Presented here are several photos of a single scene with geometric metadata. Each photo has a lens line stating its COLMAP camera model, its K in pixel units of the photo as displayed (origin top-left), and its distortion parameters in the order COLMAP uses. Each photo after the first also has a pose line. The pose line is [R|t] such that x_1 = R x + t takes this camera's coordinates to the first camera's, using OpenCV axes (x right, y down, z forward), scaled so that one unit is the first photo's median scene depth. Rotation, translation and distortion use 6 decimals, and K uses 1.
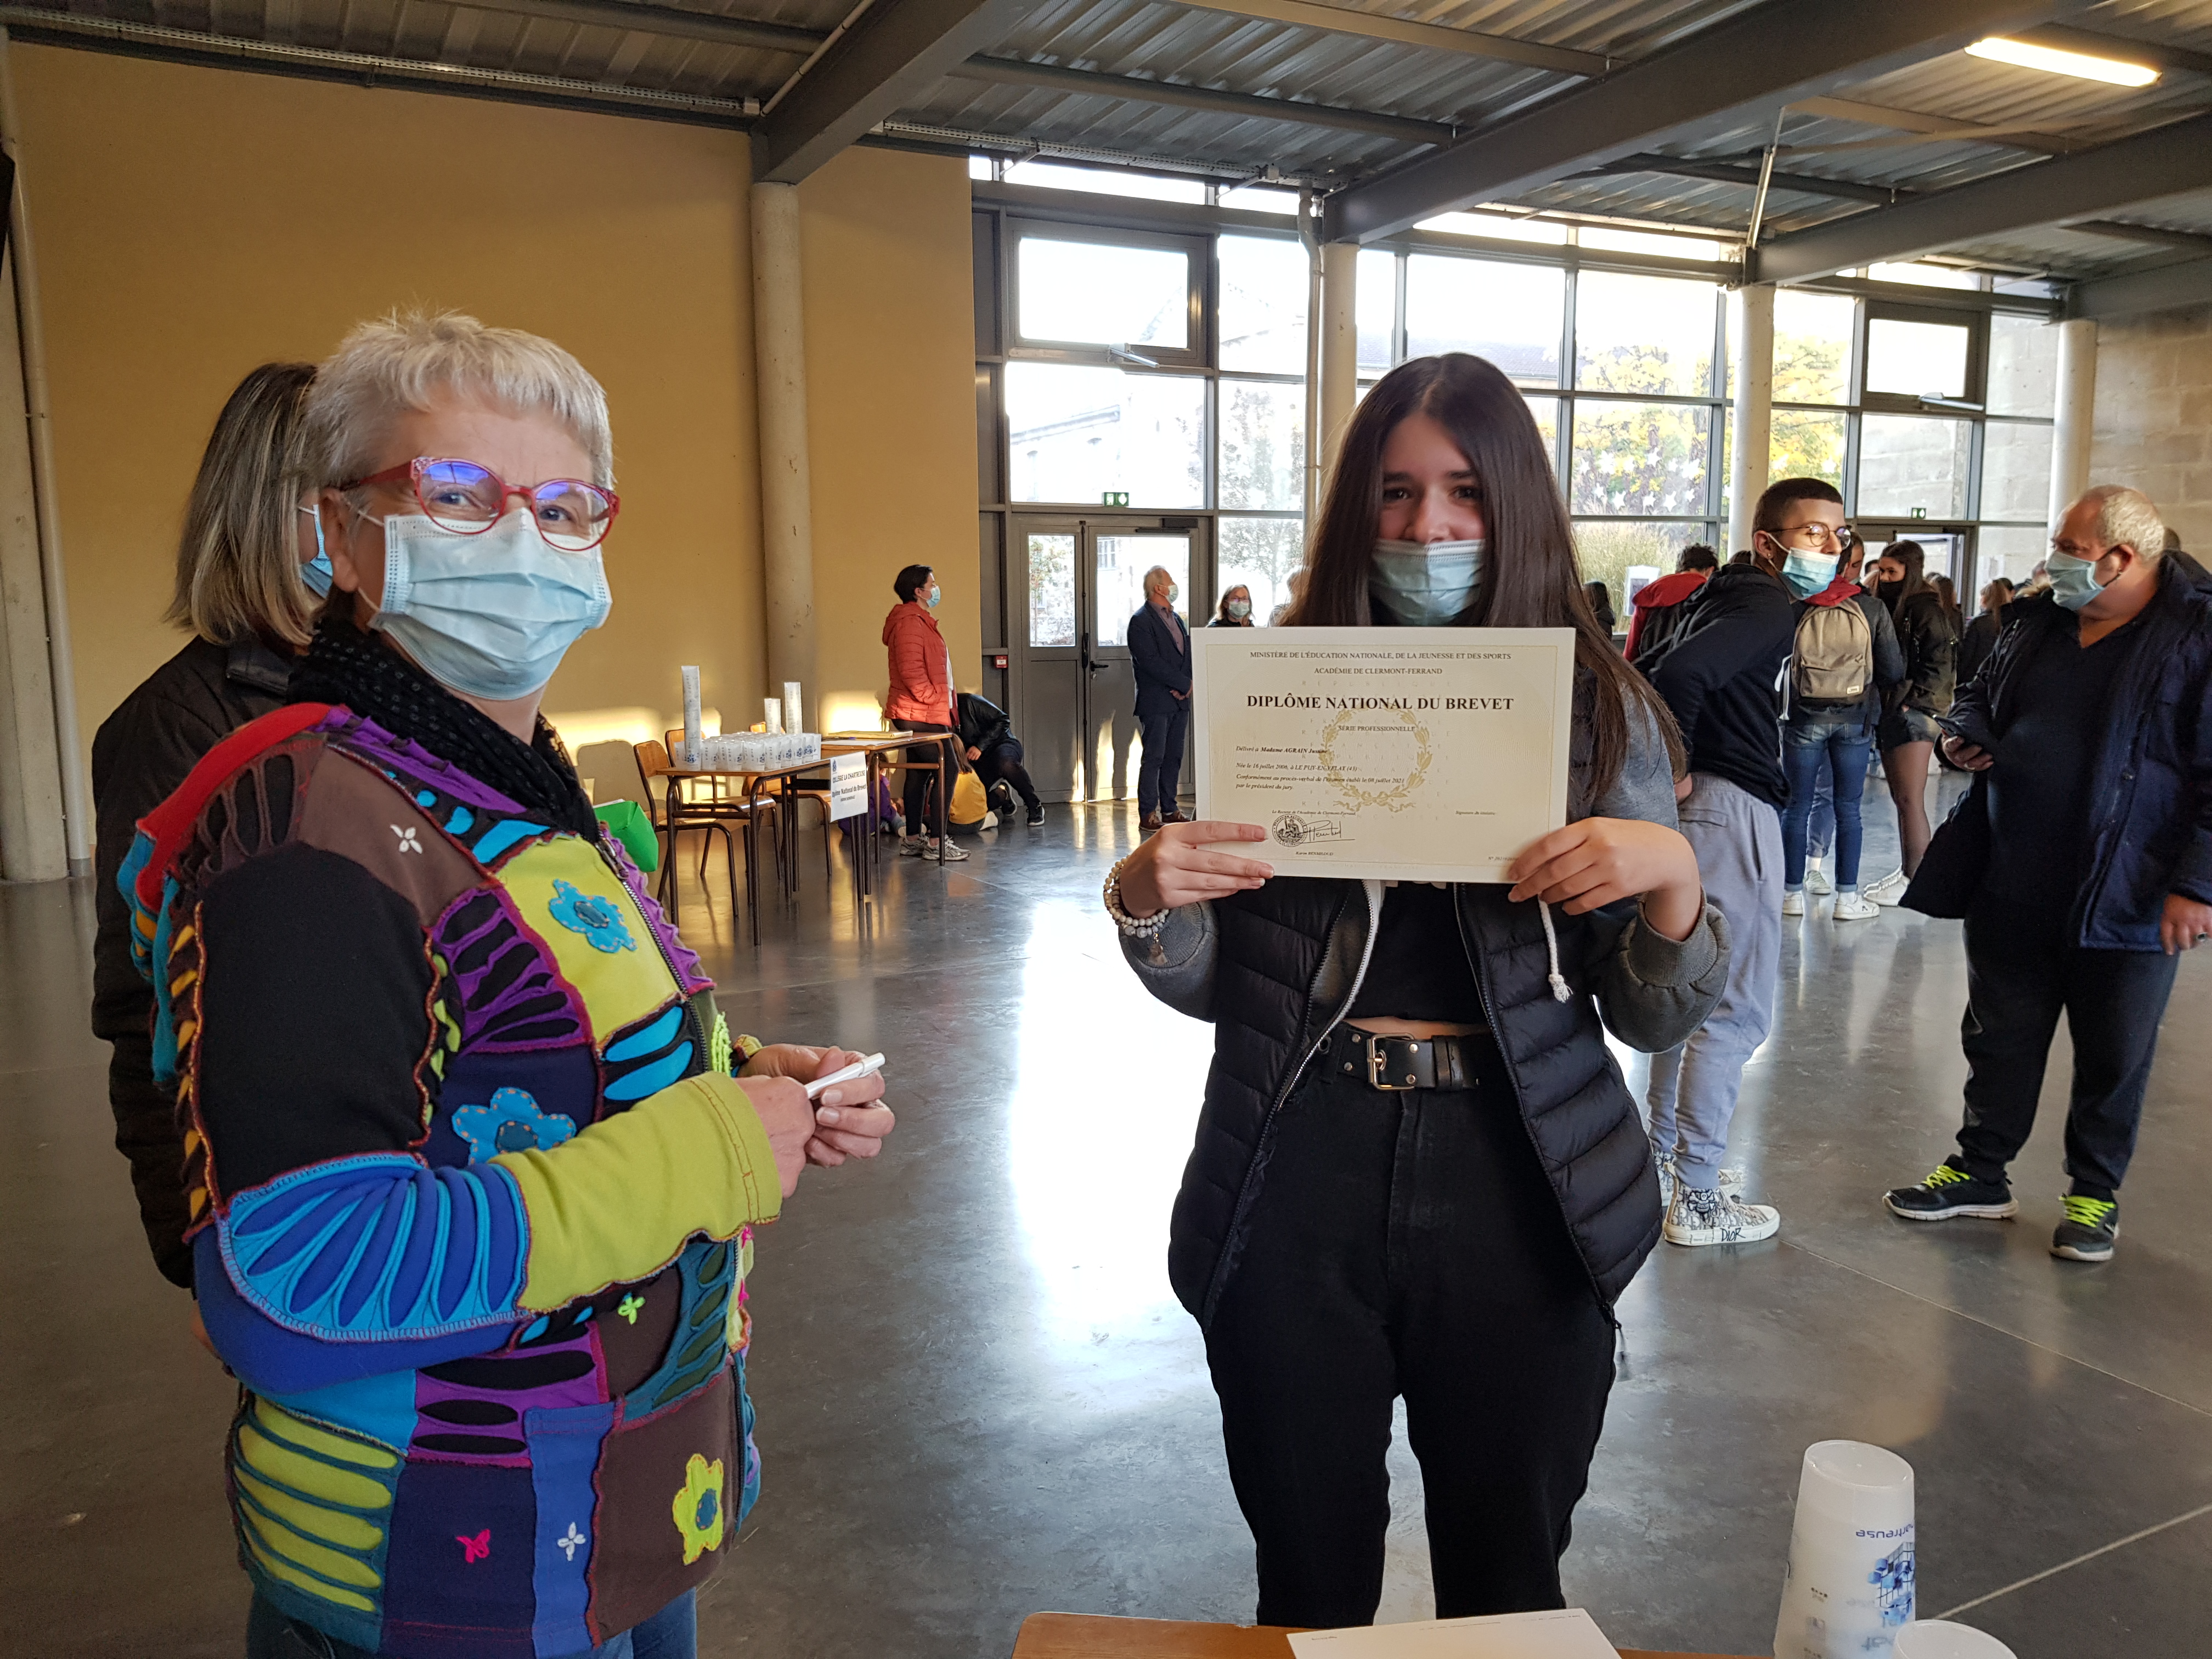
lens RADIAL K [[1711.2, 0, 1134.6], [0, 1711.2, 853.8], [0, 0, 1]] dist [0.056681, -0.078561]
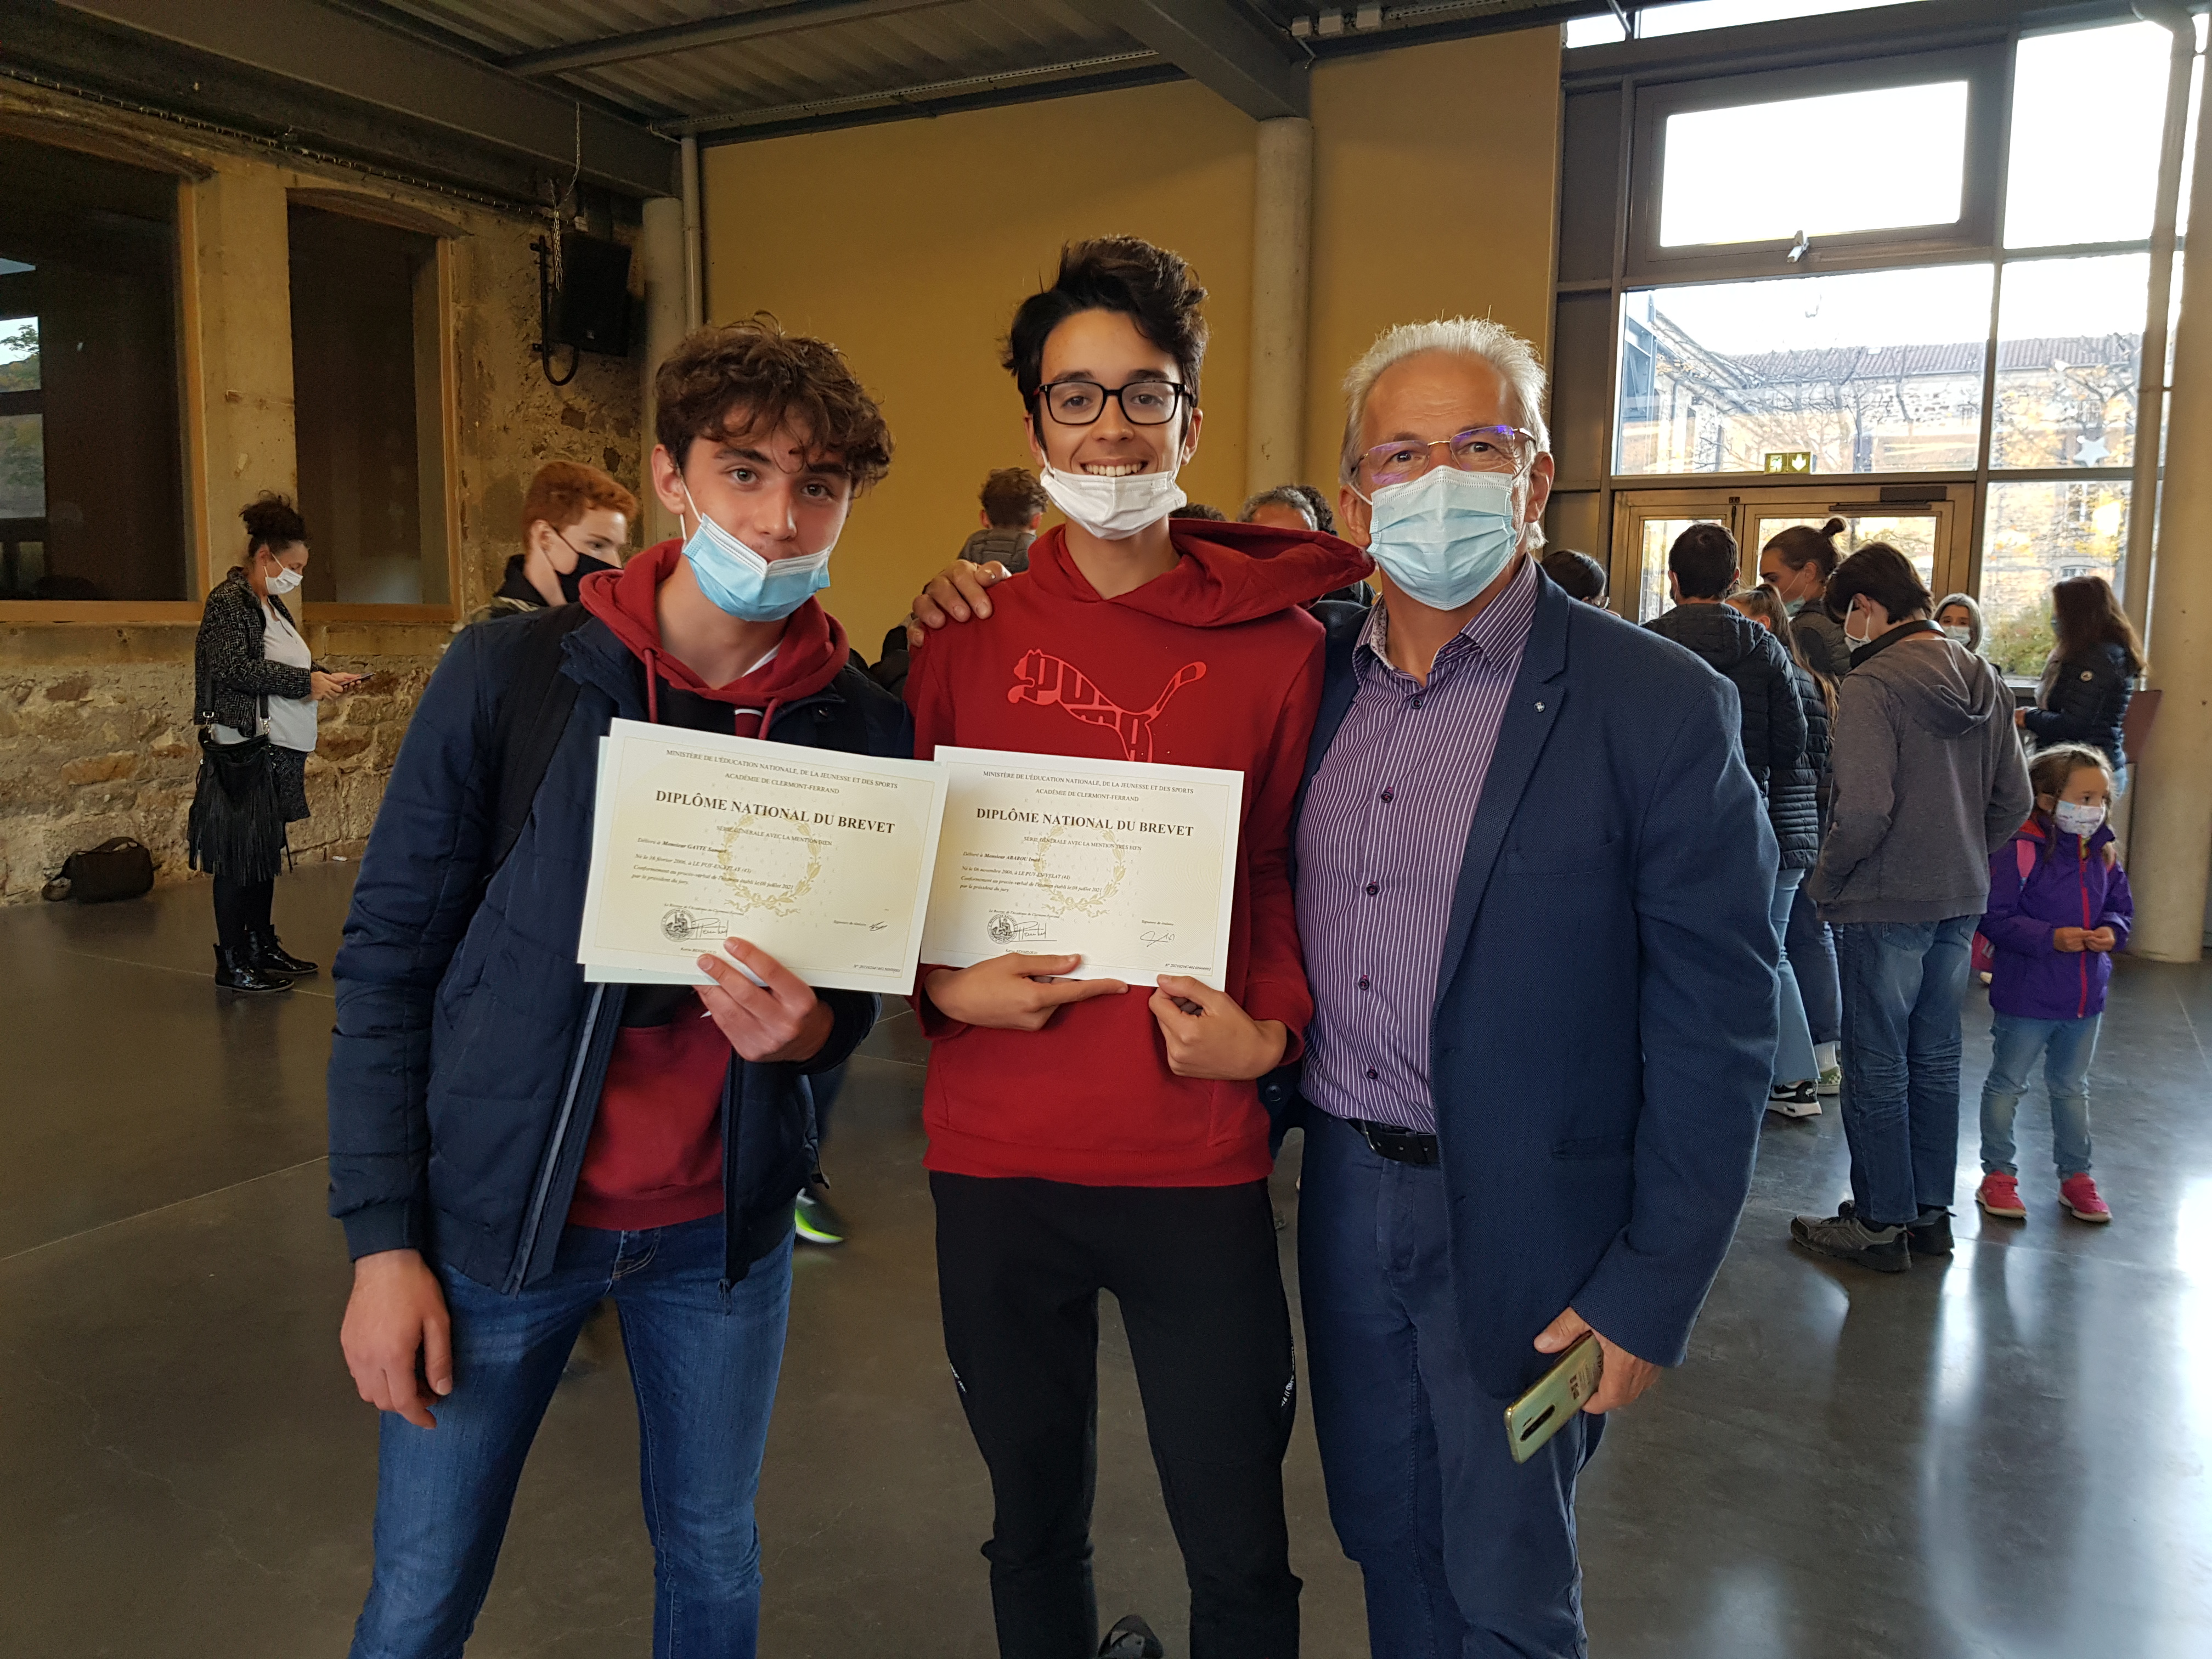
lens RADIAL K [[1711.2, 0, 1102.4], [0, 1711.2, 808.7], [0, 0, 1]] dist [0.056681, -0.078561]
pose [[0.549763, 0.120956, -0.826517, 0.413385], [-0.139681, 0.988841, 0.051802, -0.068126], [0.823559, 0.086970, 0.560523, 0.399154]]
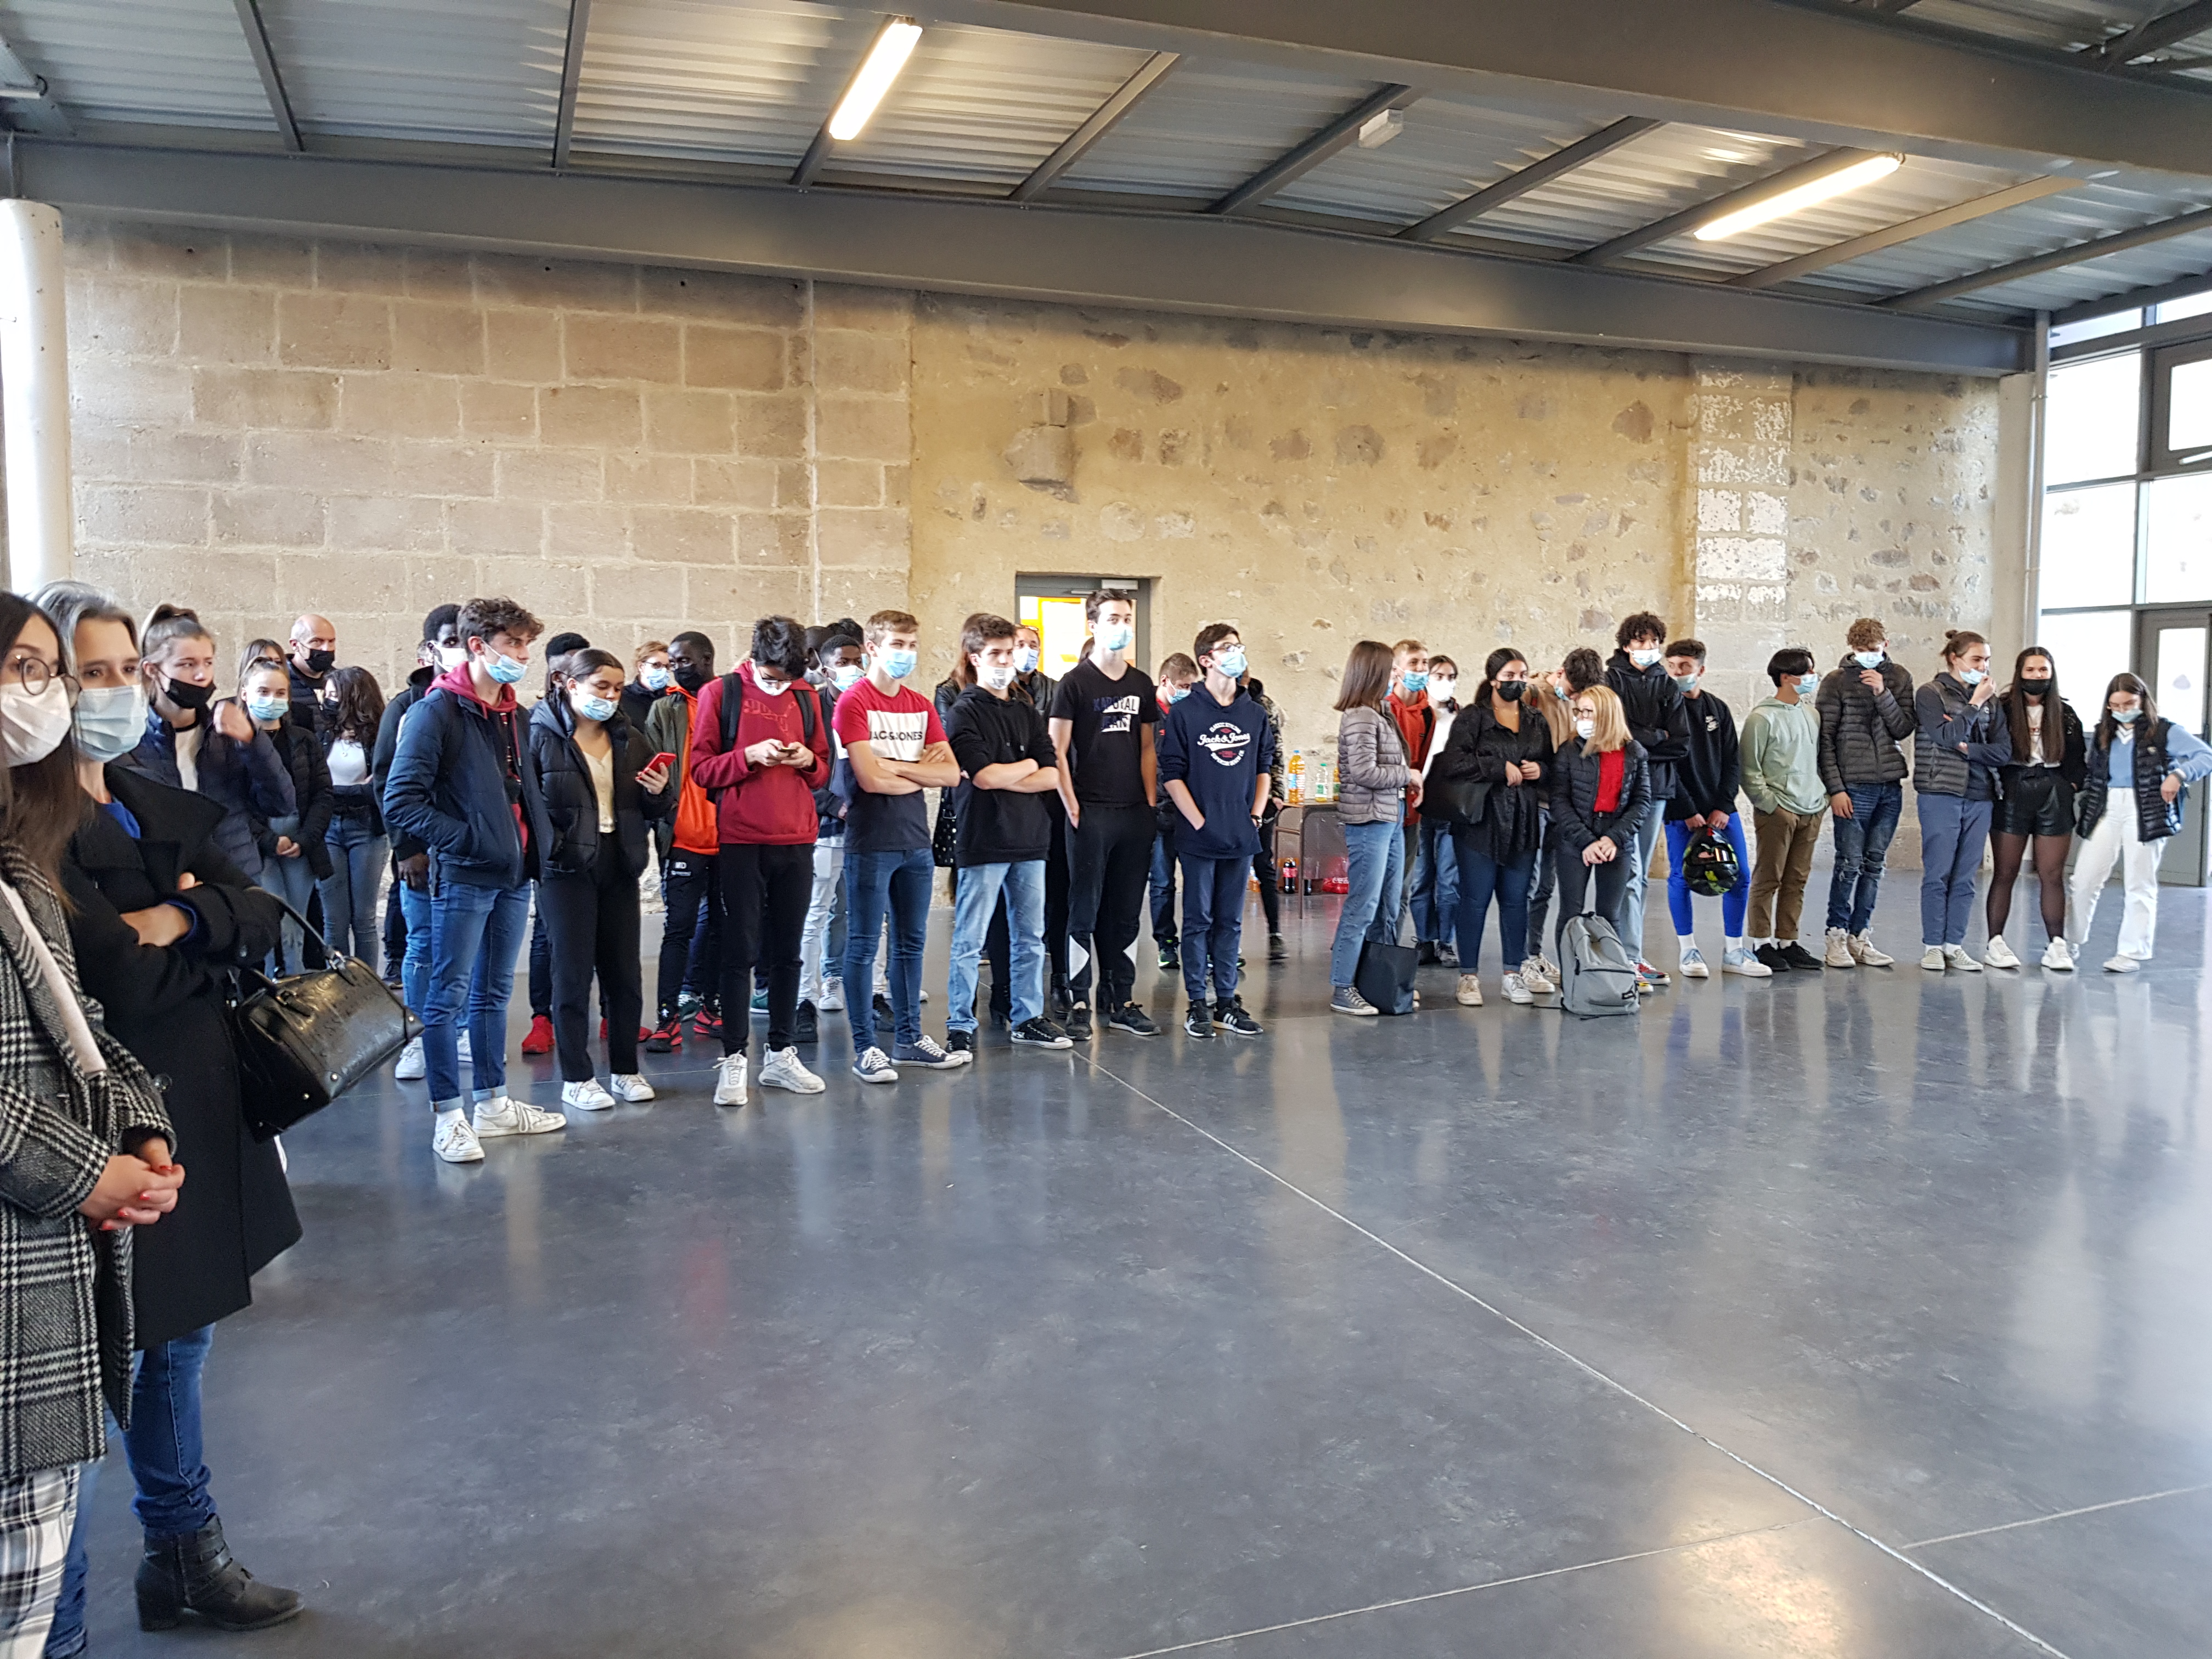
lens RADIAL K [[1711.2, 0, 1116.7], [0, 1711.2, 826.6], [0, 0, 1]] dist [0.056681, -0.078561]
pose [[0.147151, -0.065186, 0.986964, 0.042083], [0.140189, 0.989128, 0.044428, -0.112032], [-0.979129, 0.131824, 0.154689, 0.791091]]
